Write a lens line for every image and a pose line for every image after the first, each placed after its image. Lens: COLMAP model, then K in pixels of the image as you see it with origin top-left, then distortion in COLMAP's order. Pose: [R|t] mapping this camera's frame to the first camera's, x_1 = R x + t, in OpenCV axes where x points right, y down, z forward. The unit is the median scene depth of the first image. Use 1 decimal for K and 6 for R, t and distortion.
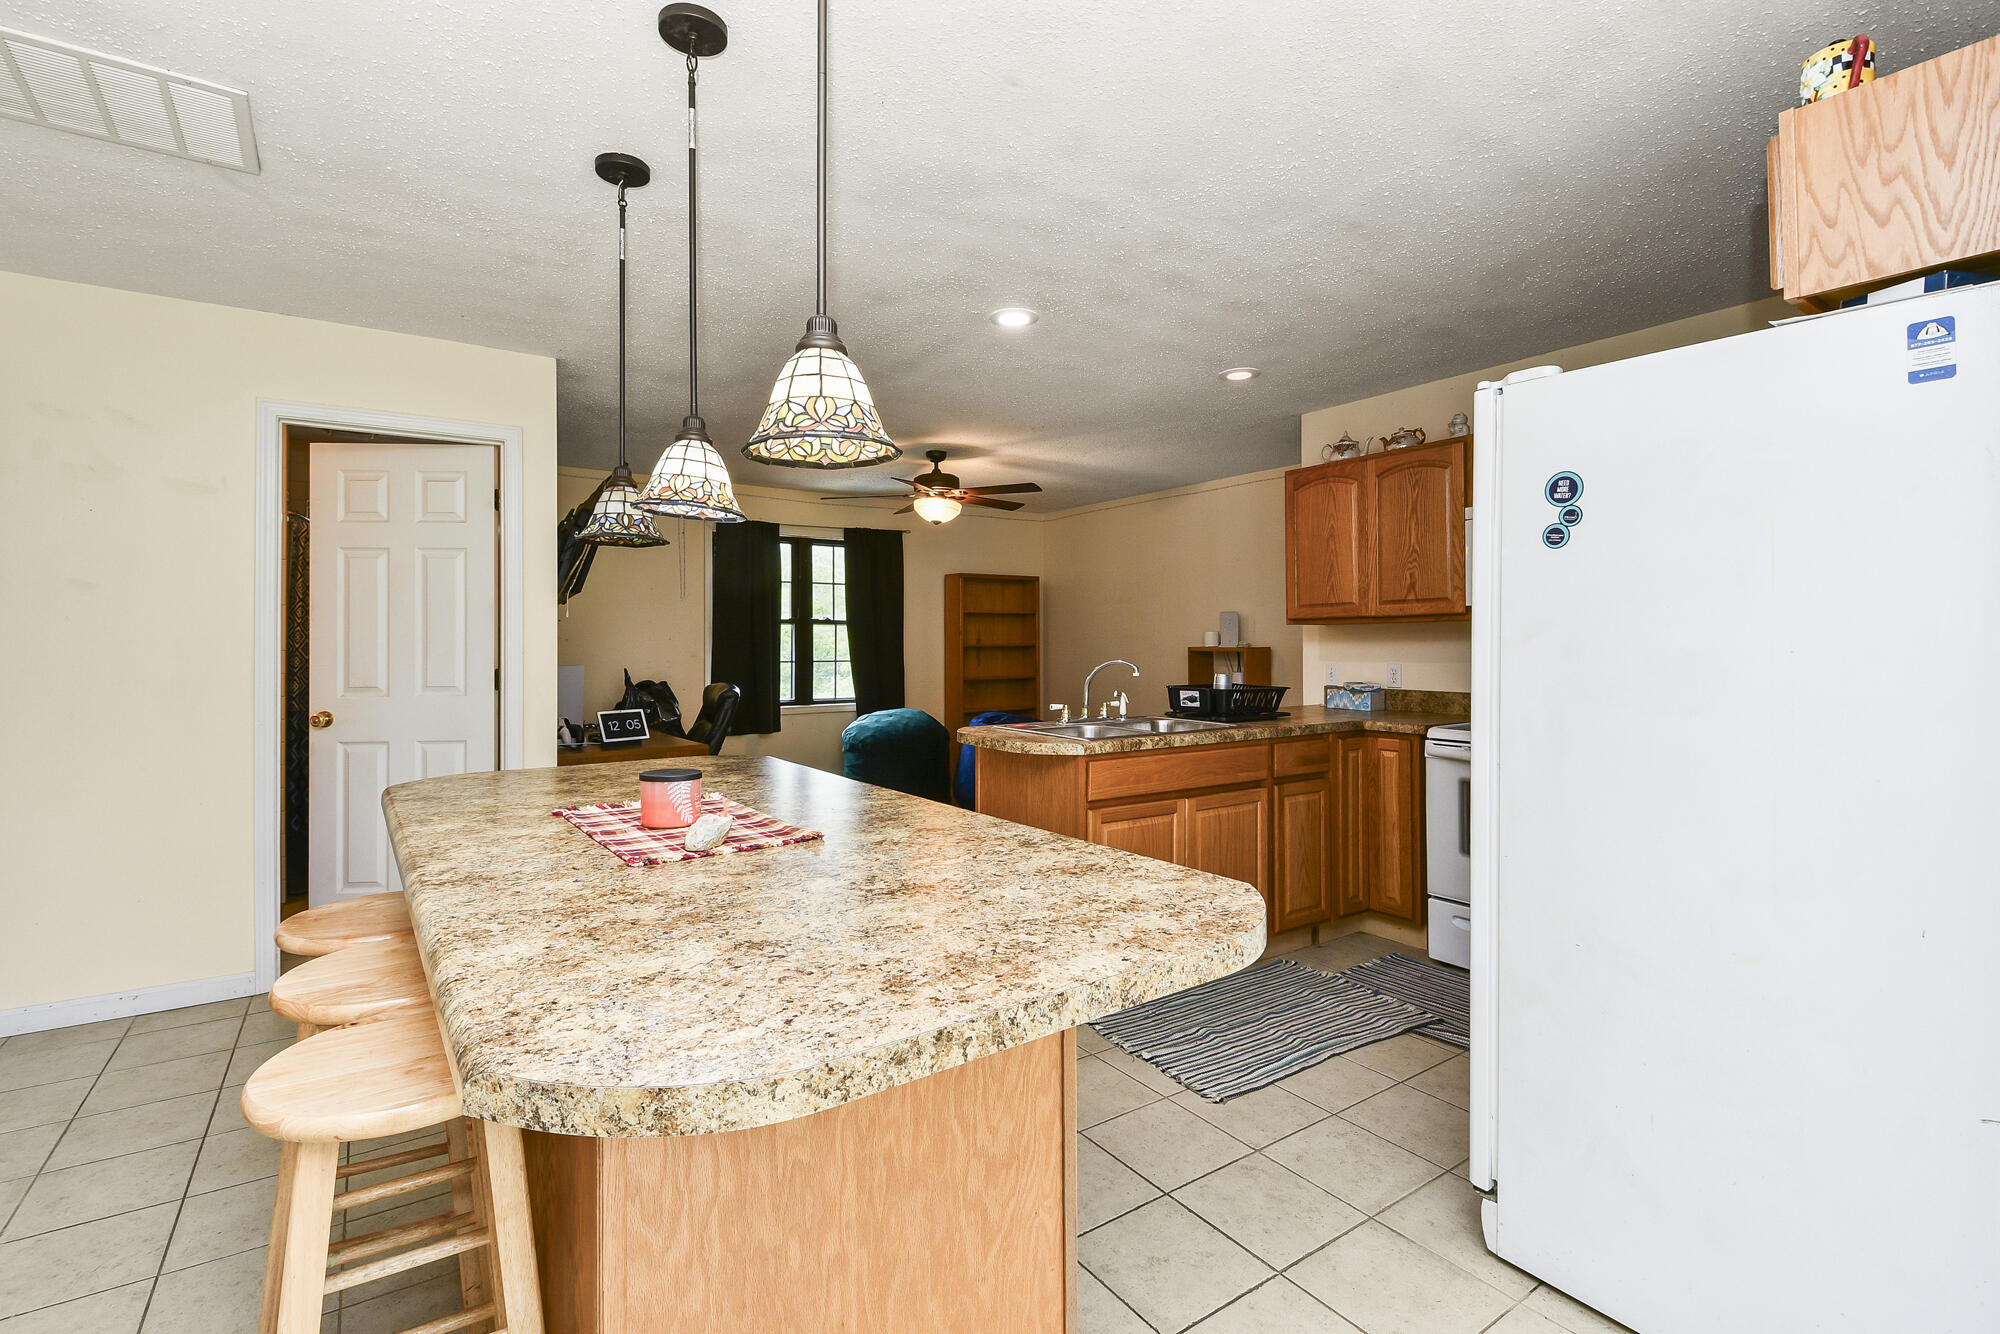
lens RADIAL K [[903.2, 0, 985.3], [0, 903.2, 633.5], [0, 0, 1]] dist [0.025525, -0.023575]
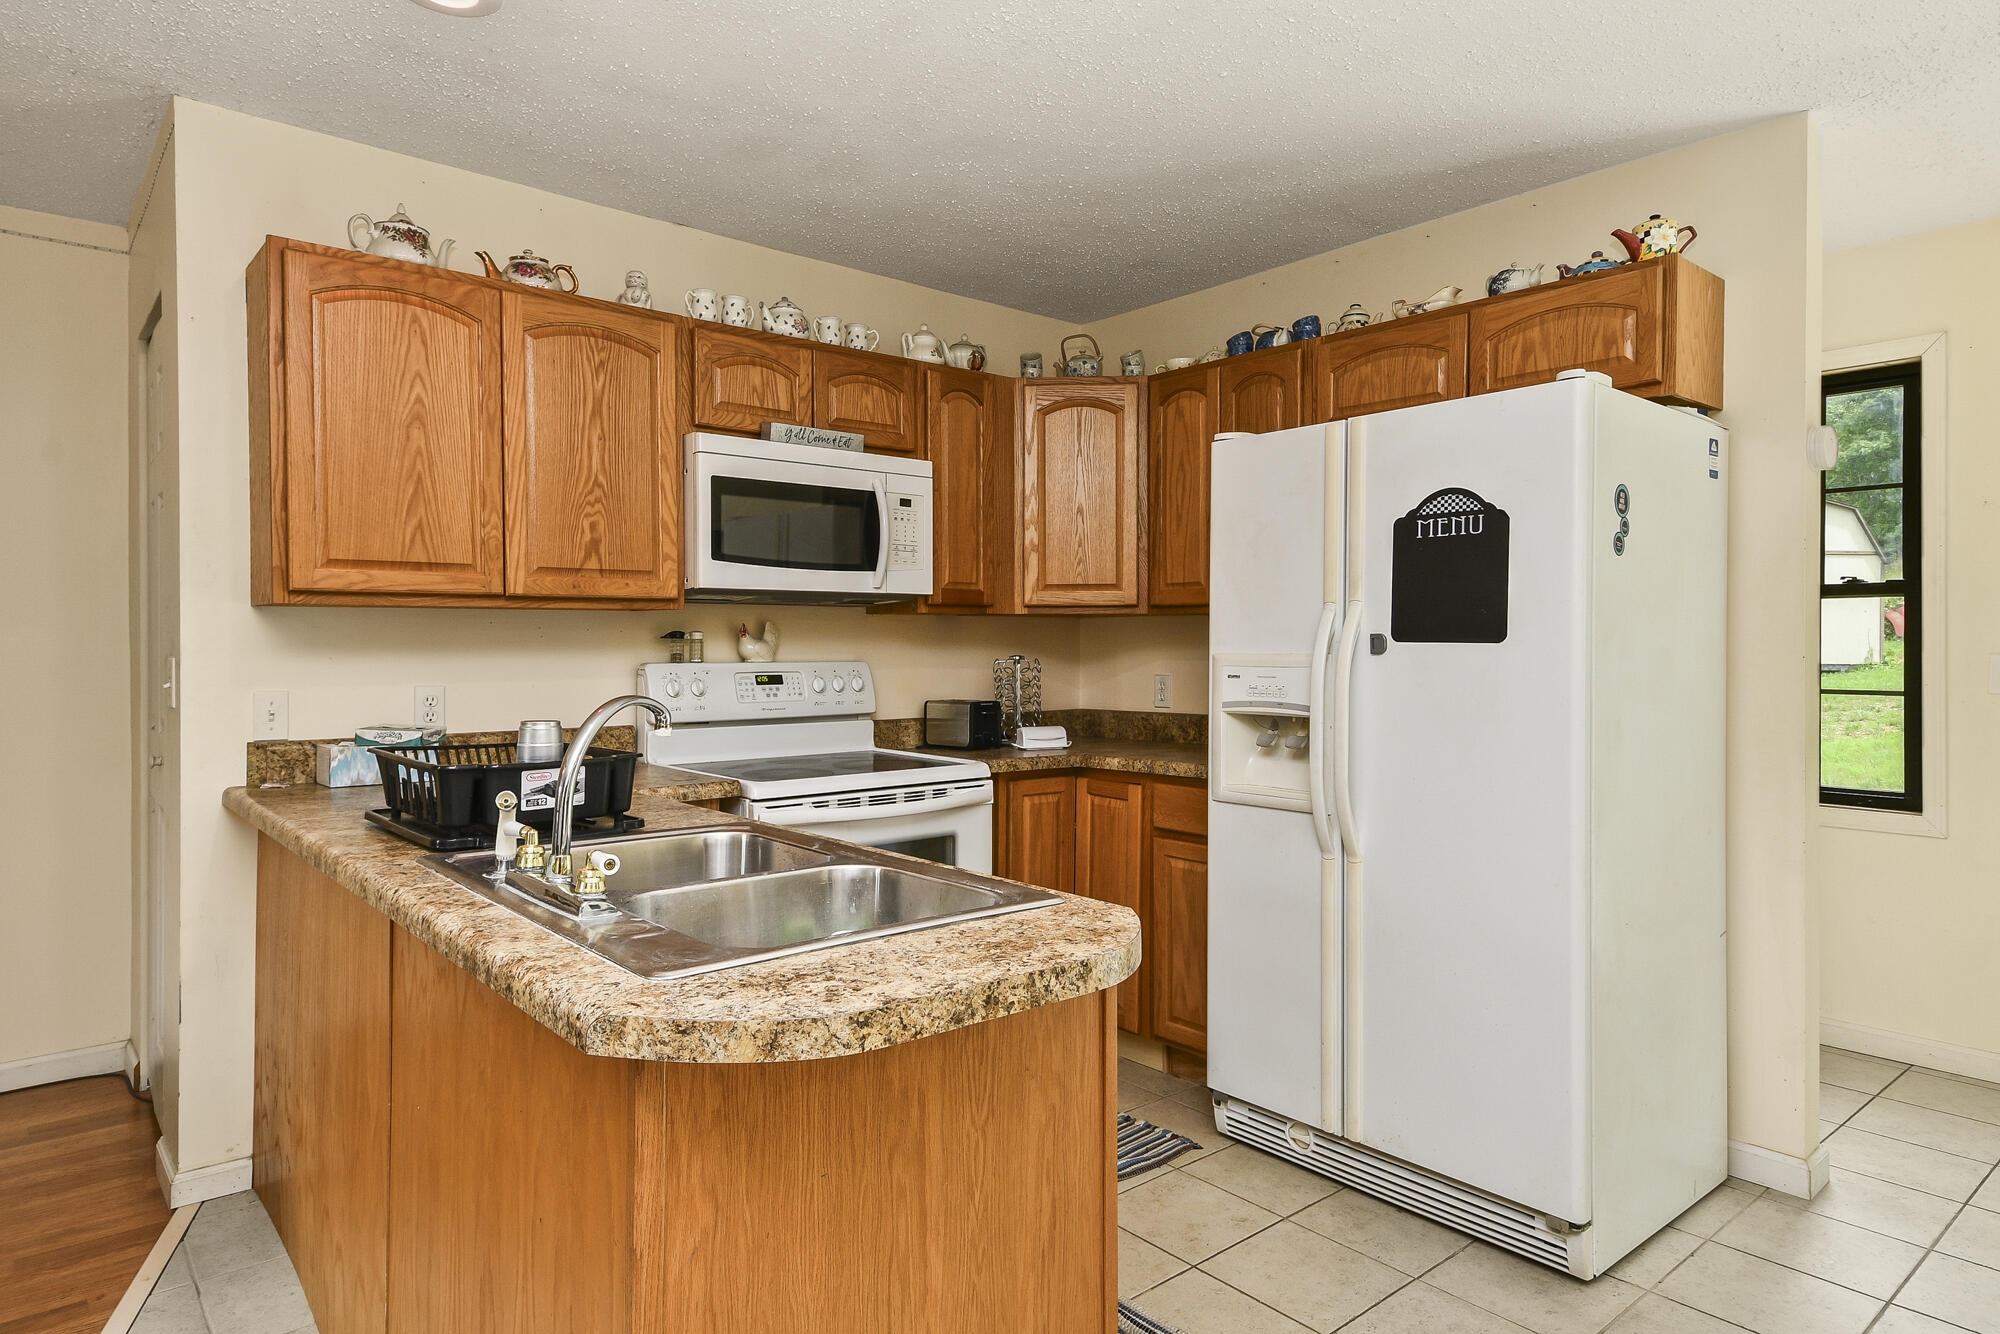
lens RADIAL K [[1166.6, 0, 1019.5], [0, 1166.6, 658.0], [0, 0, 1]] dist [0.029715, -0.003982]
pose [[-0.106386, -0.003944, 0.994317, -0.300138], [-0.010475, 0.999941, 0.002846, 0.013579], [-0.994270, -0.010113, -0.106421, 0.854360]]
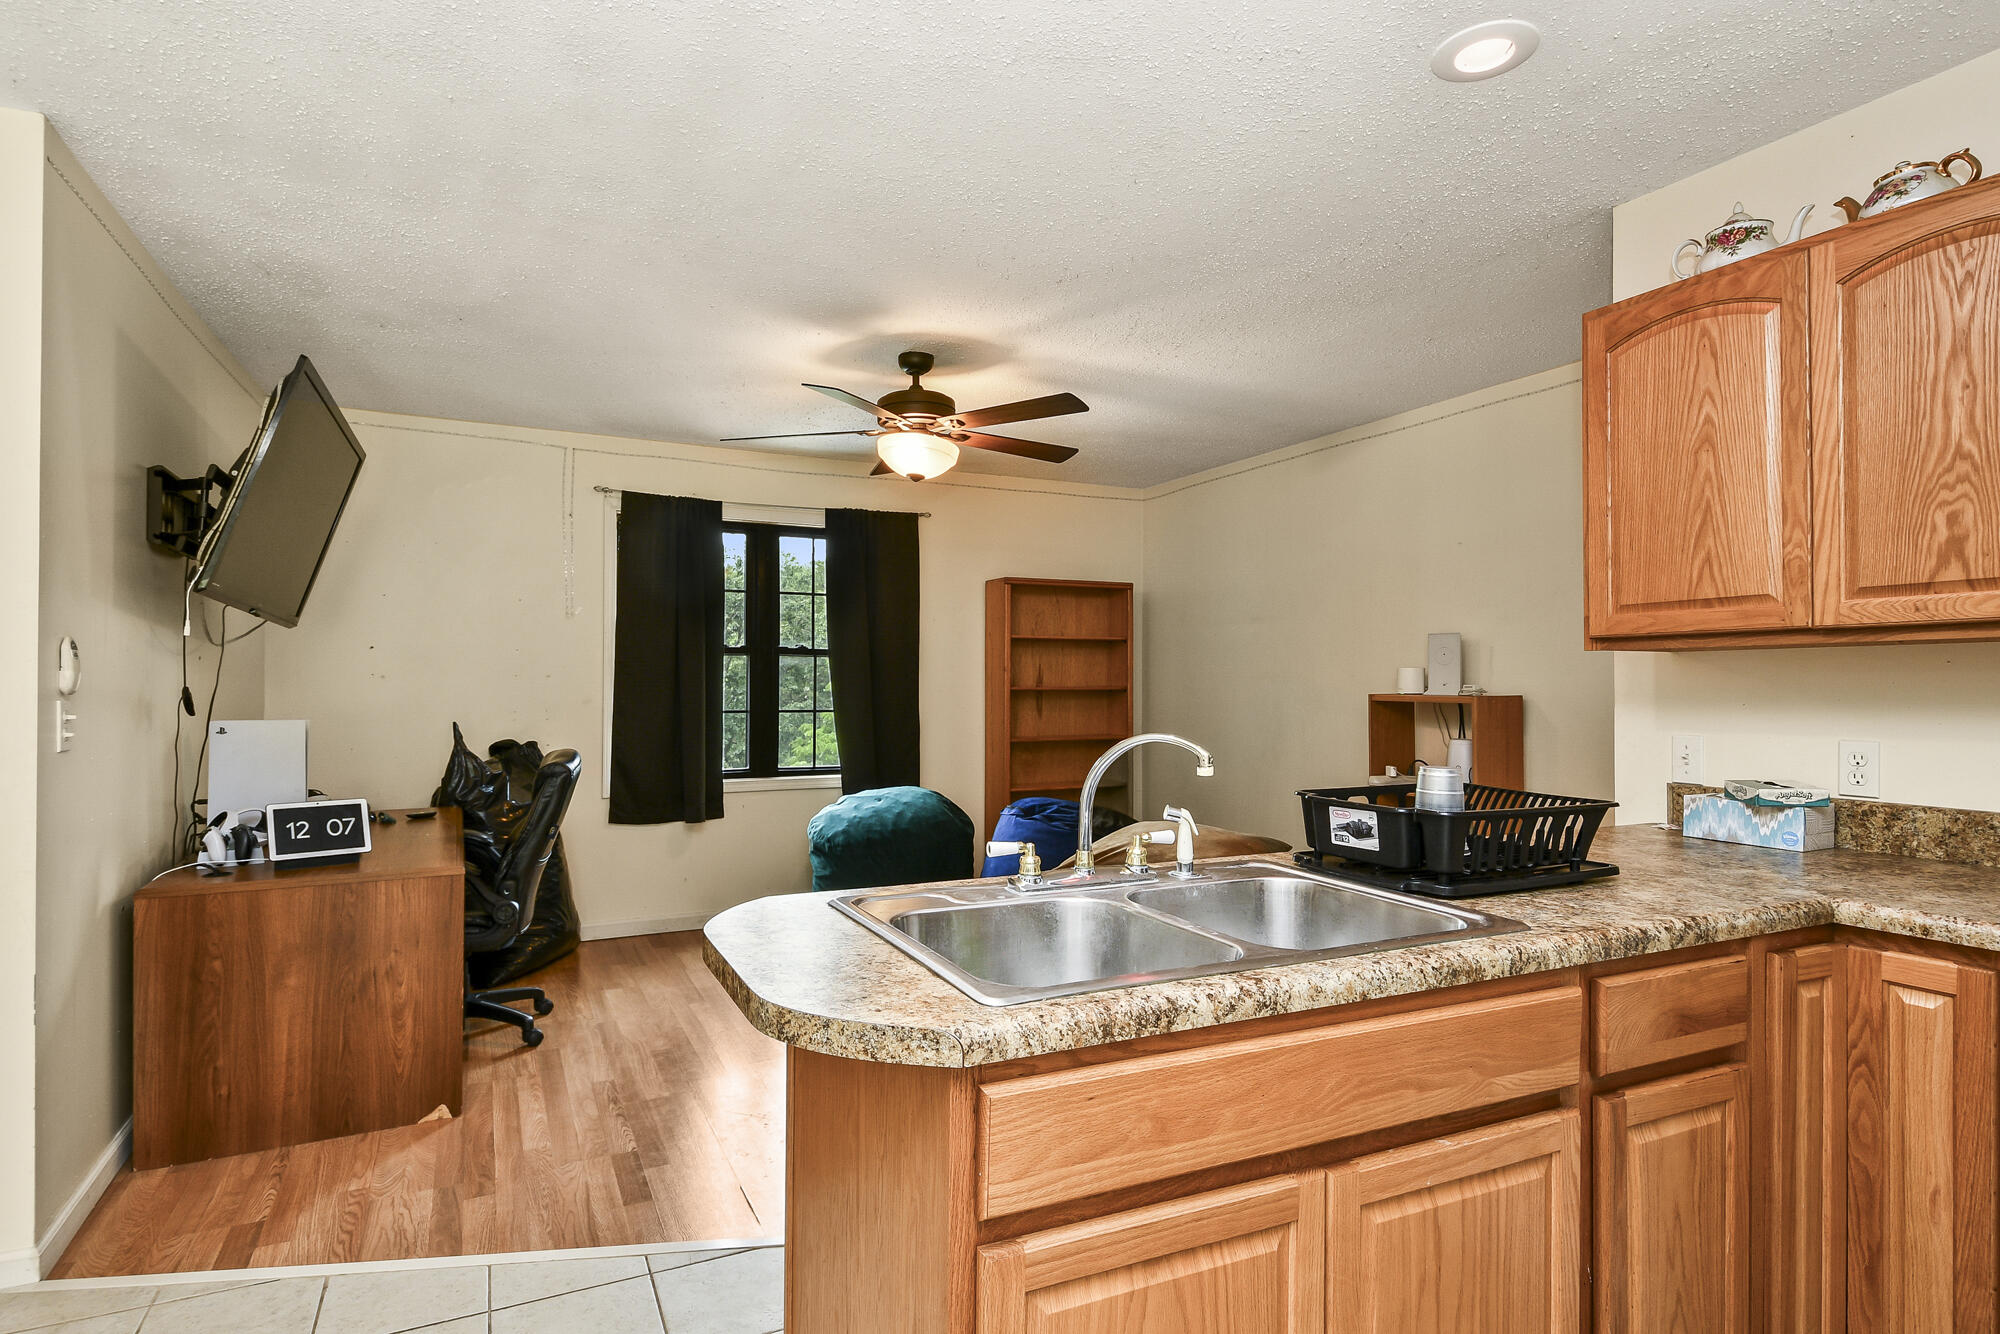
lens RADIAL K [[1042.7, 0, 989.7], [0, 1042.7, 675.4], [0, 0, 1]] dist [0.028233, -0.017032]
pose [[0.990683, 0.004079, -0.136130, 0.129678], [-0.003710, 0.999989, 0.002964, 0.003224], [0.136140, -0.002431, 0.990687, 0.521727]]
